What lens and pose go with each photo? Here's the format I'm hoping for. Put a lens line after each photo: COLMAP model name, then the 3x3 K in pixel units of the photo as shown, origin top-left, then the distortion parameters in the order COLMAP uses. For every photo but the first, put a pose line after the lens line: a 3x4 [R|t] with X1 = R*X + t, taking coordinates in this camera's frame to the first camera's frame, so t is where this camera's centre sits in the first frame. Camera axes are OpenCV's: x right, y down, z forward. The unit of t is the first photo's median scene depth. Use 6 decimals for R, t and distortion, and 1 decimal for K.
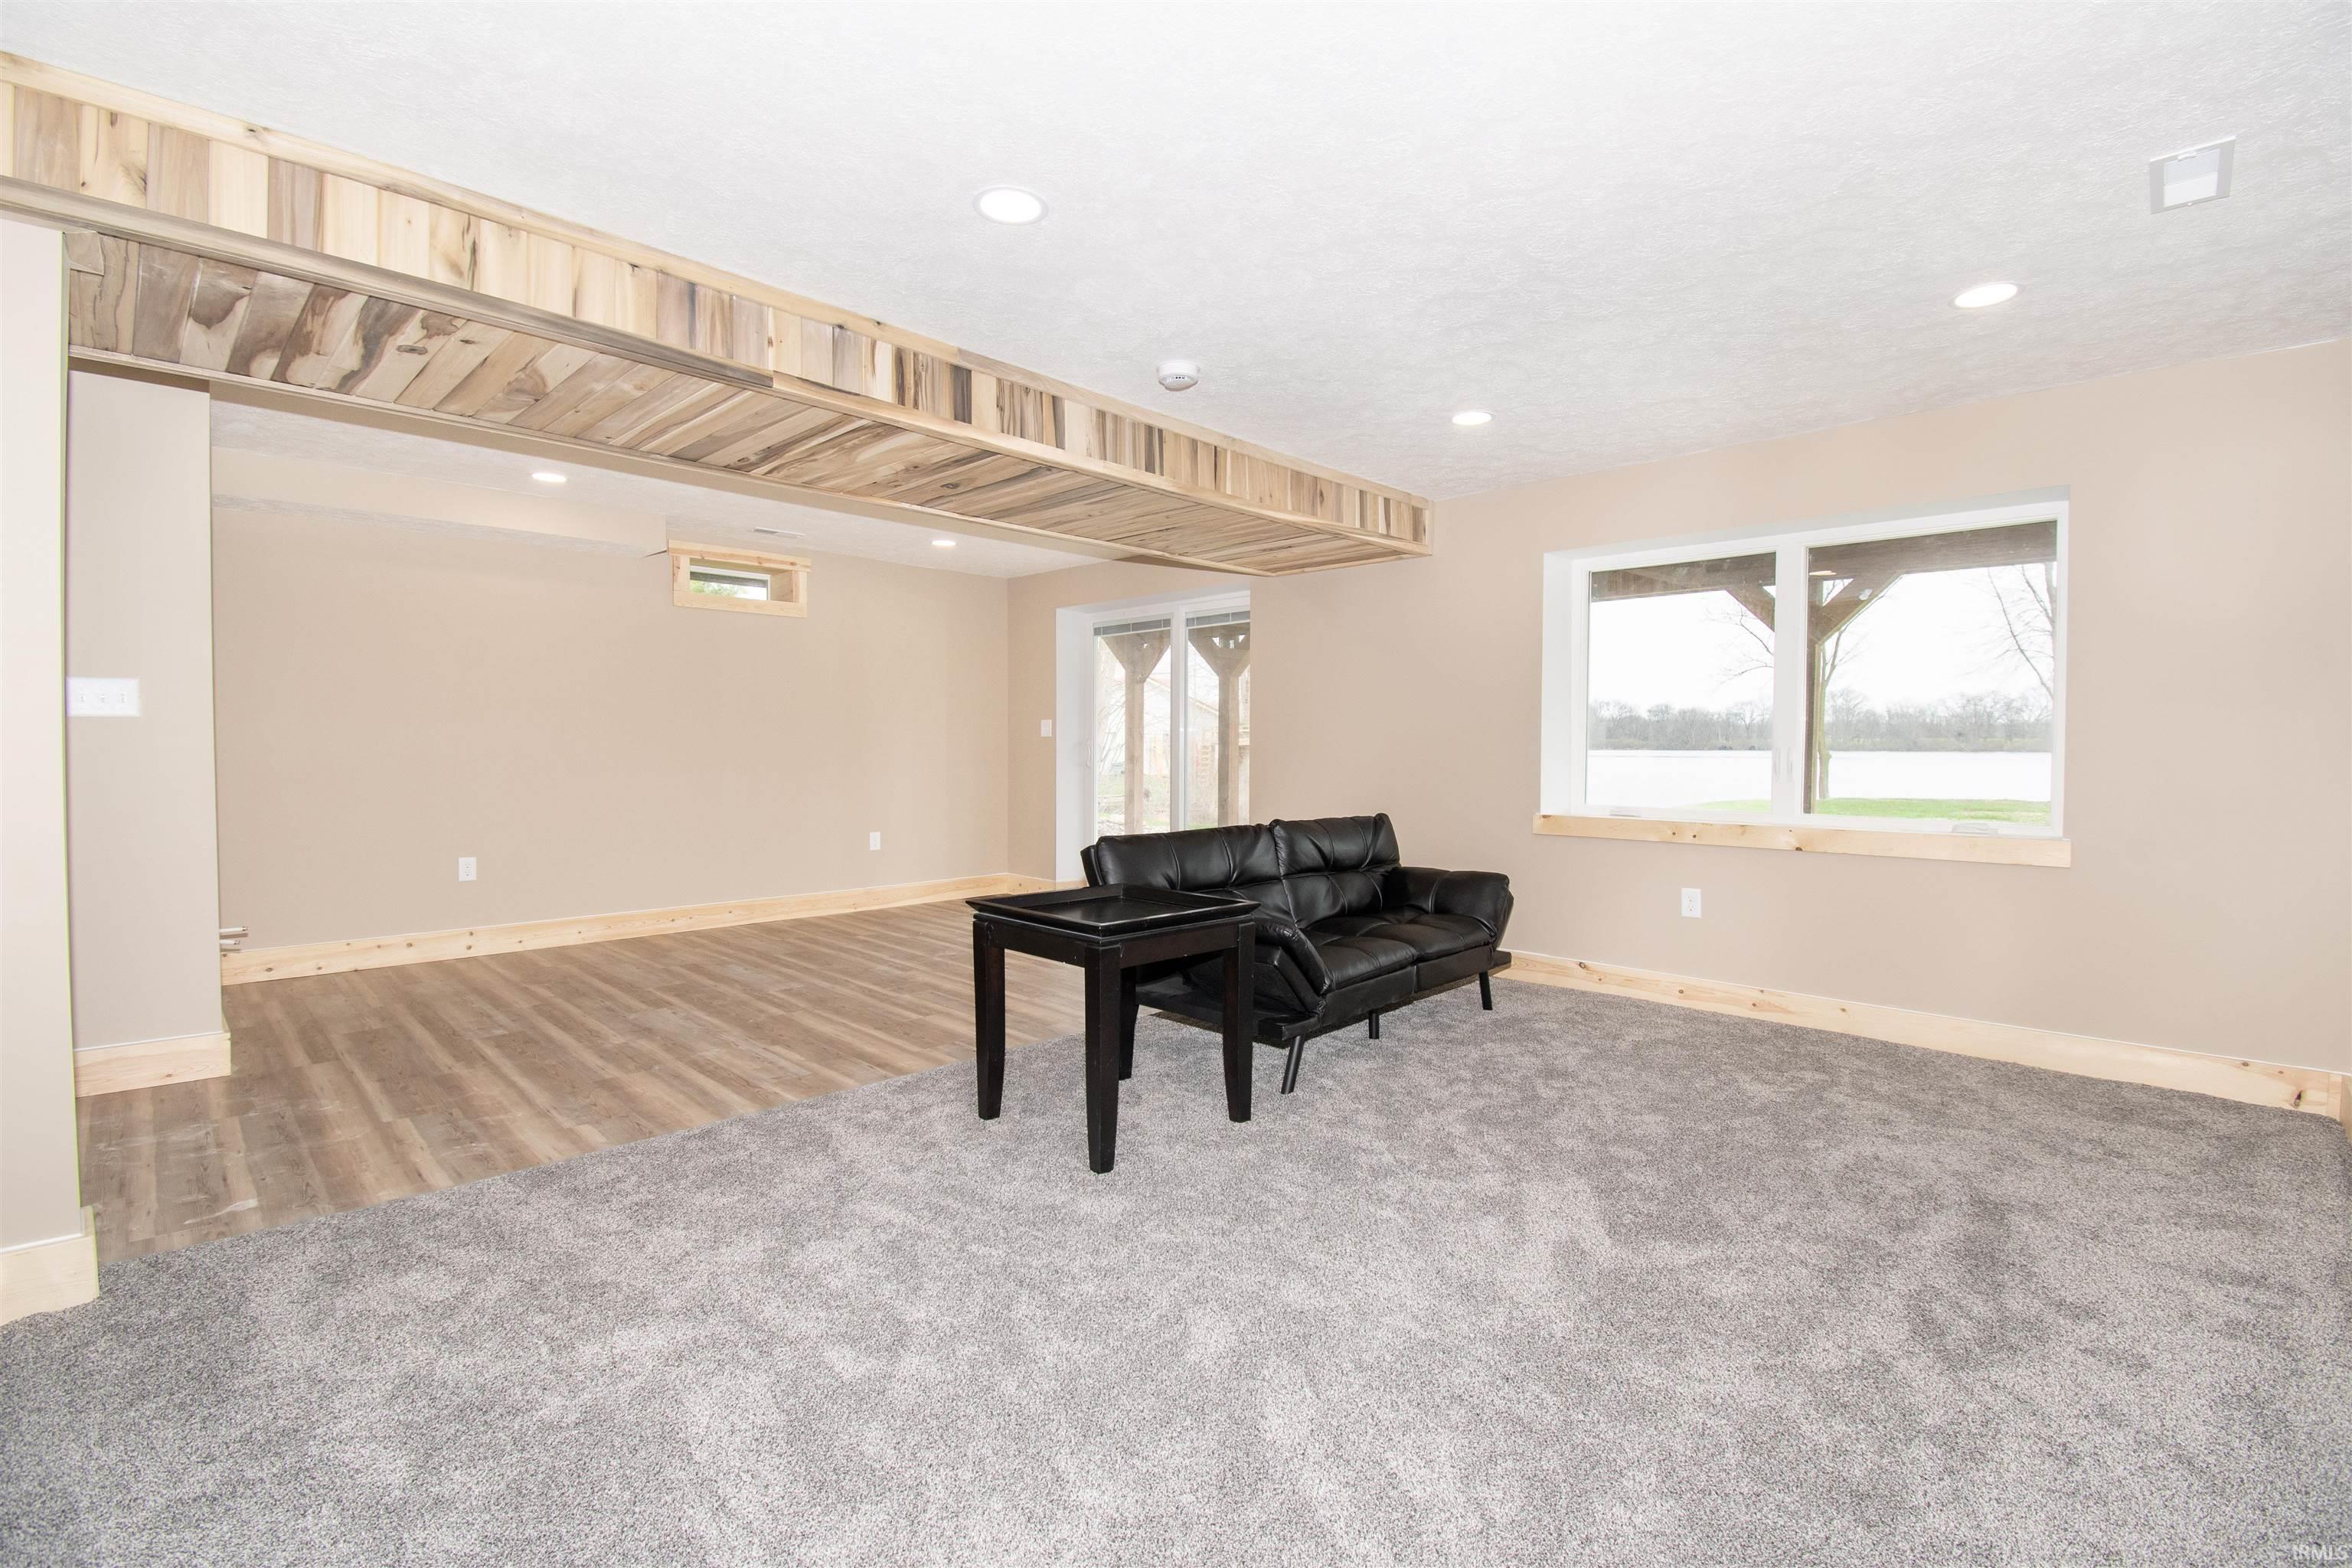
lens RADIAL K [[1059.7, 0, 1179.8], [0, 1059.7, 776.7], [0, 0, 1]] dist [0.011955, -0.021078]
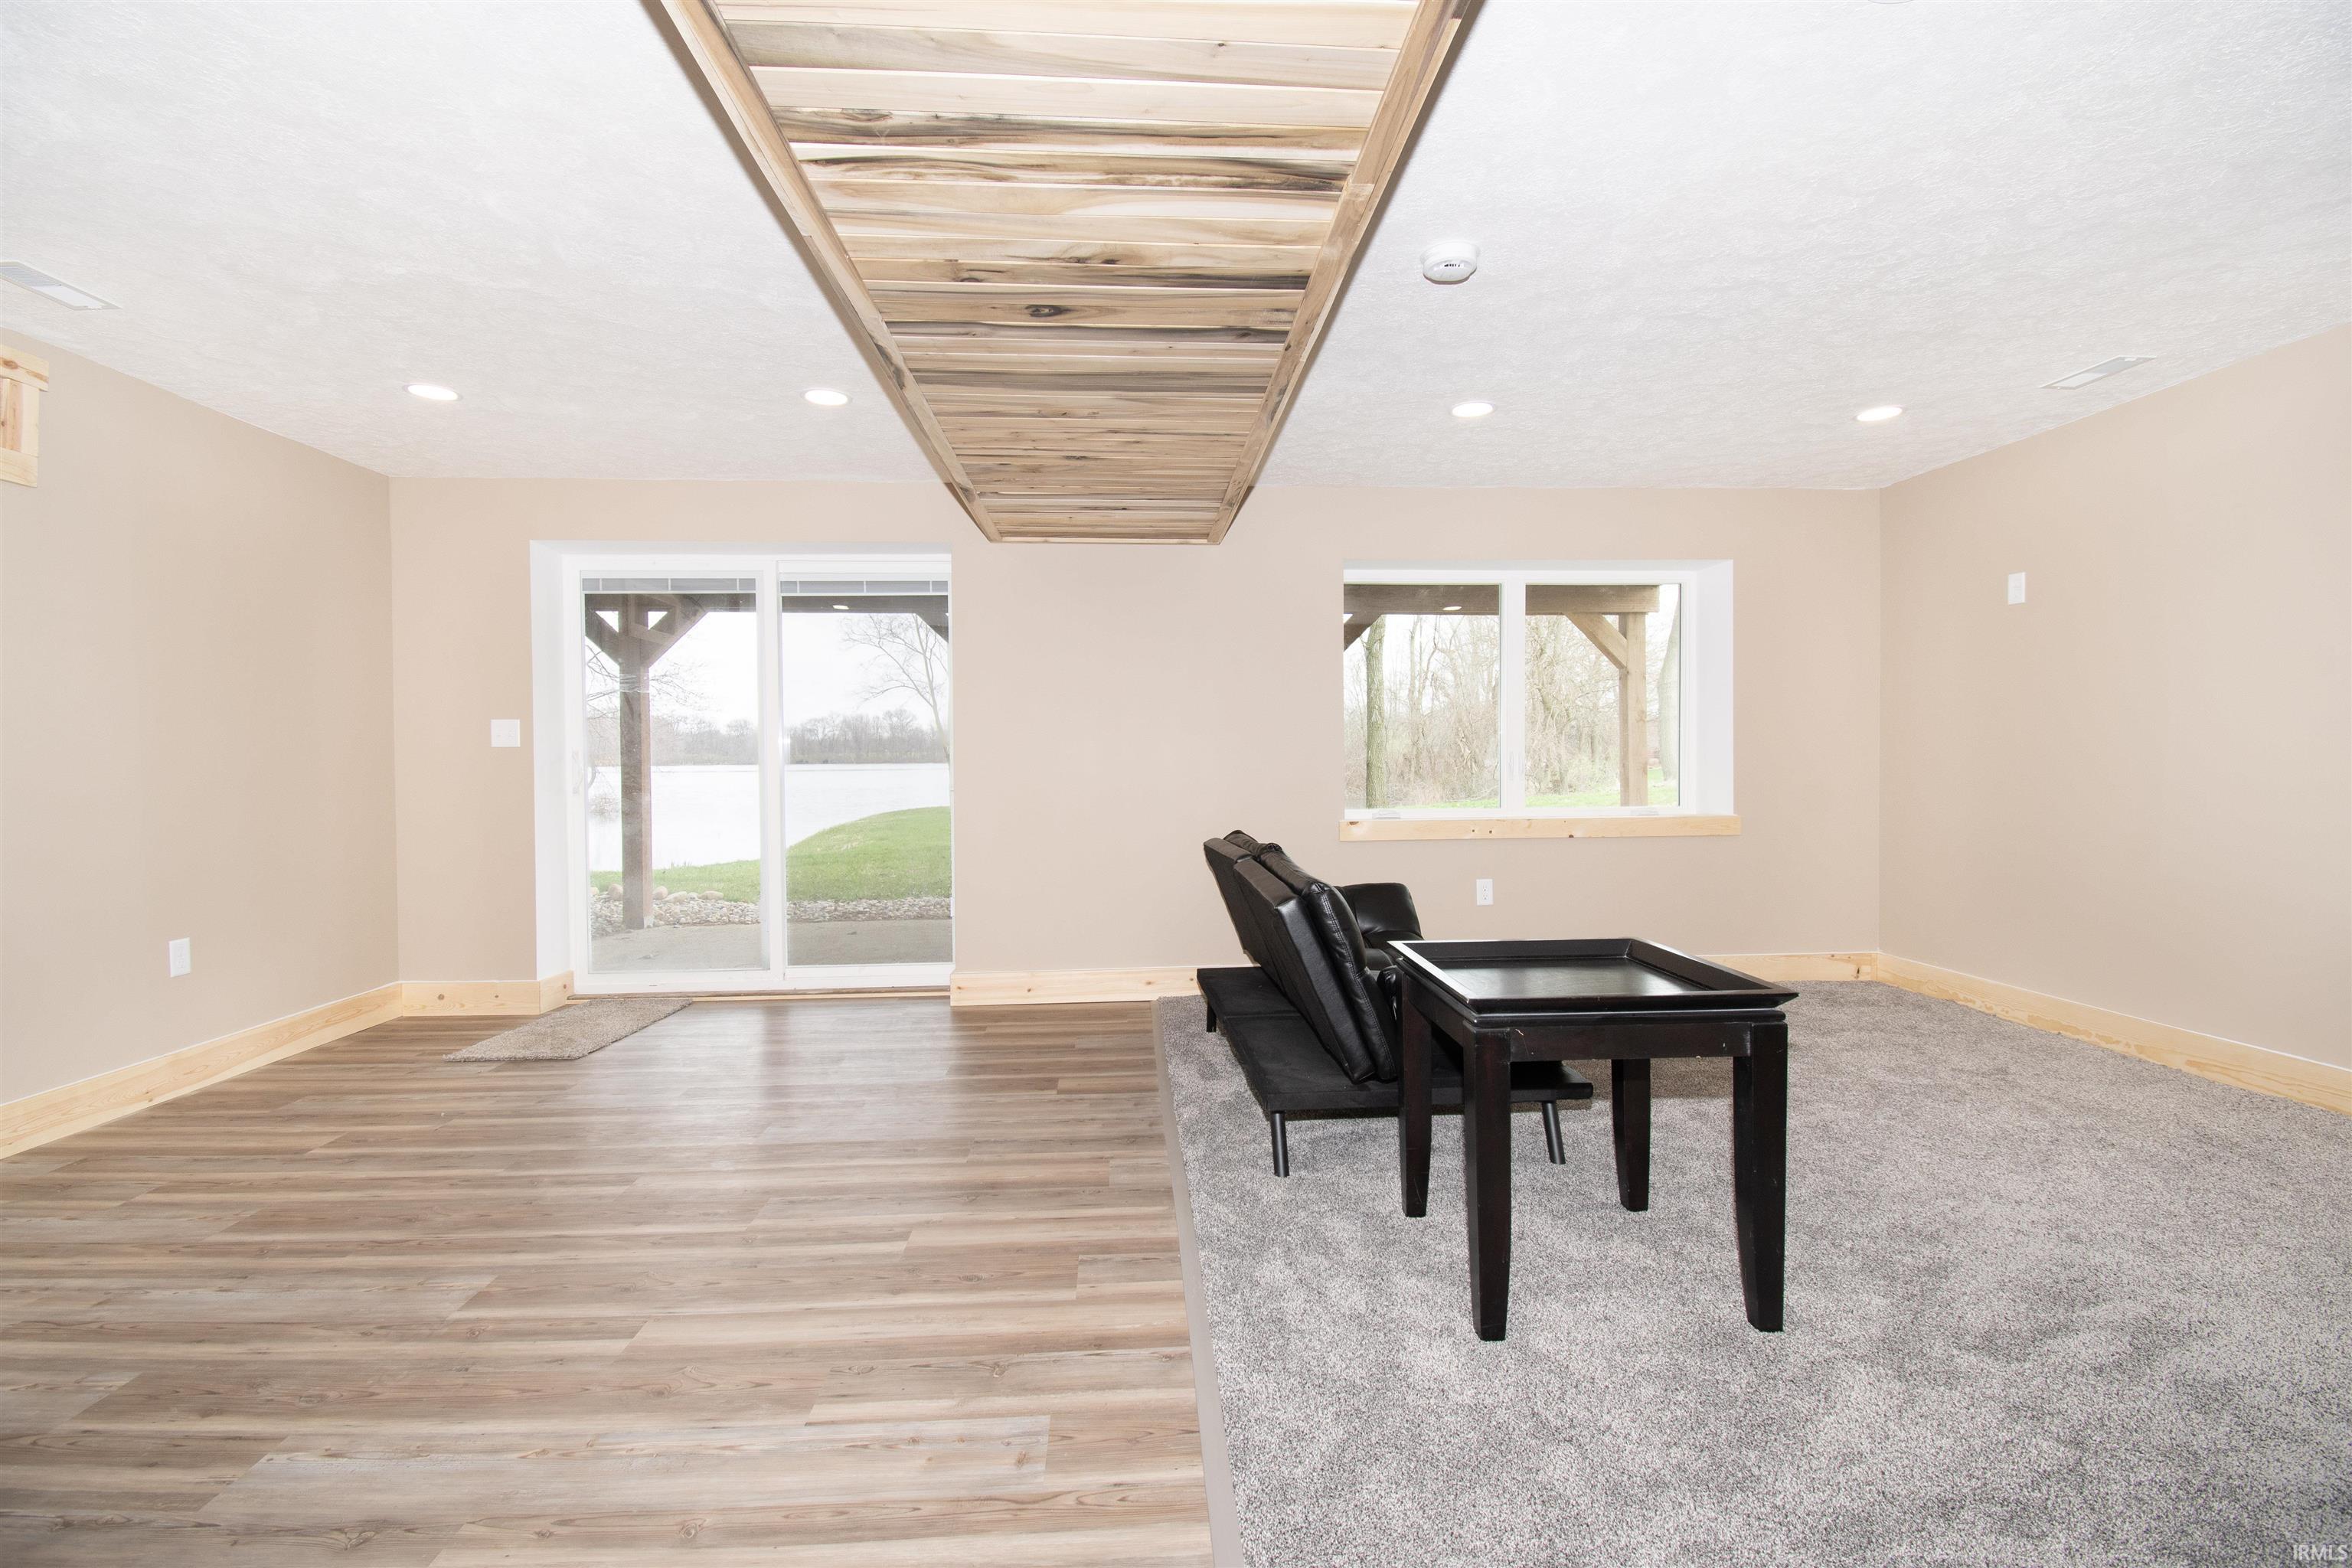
lens RADIAL K [[1059.7, 0, 1179.8], [0, 1059.7, 776.7], [0, 0, 1]] dist [0.011955, -0.021078]
pose [[0.658879, -0.020873, 0.751959, -0.556361], [0.031719, 0.999497, -0.000048, -0.013772], [-0.751580, 0.023883, 0.659210, 0.514073]]
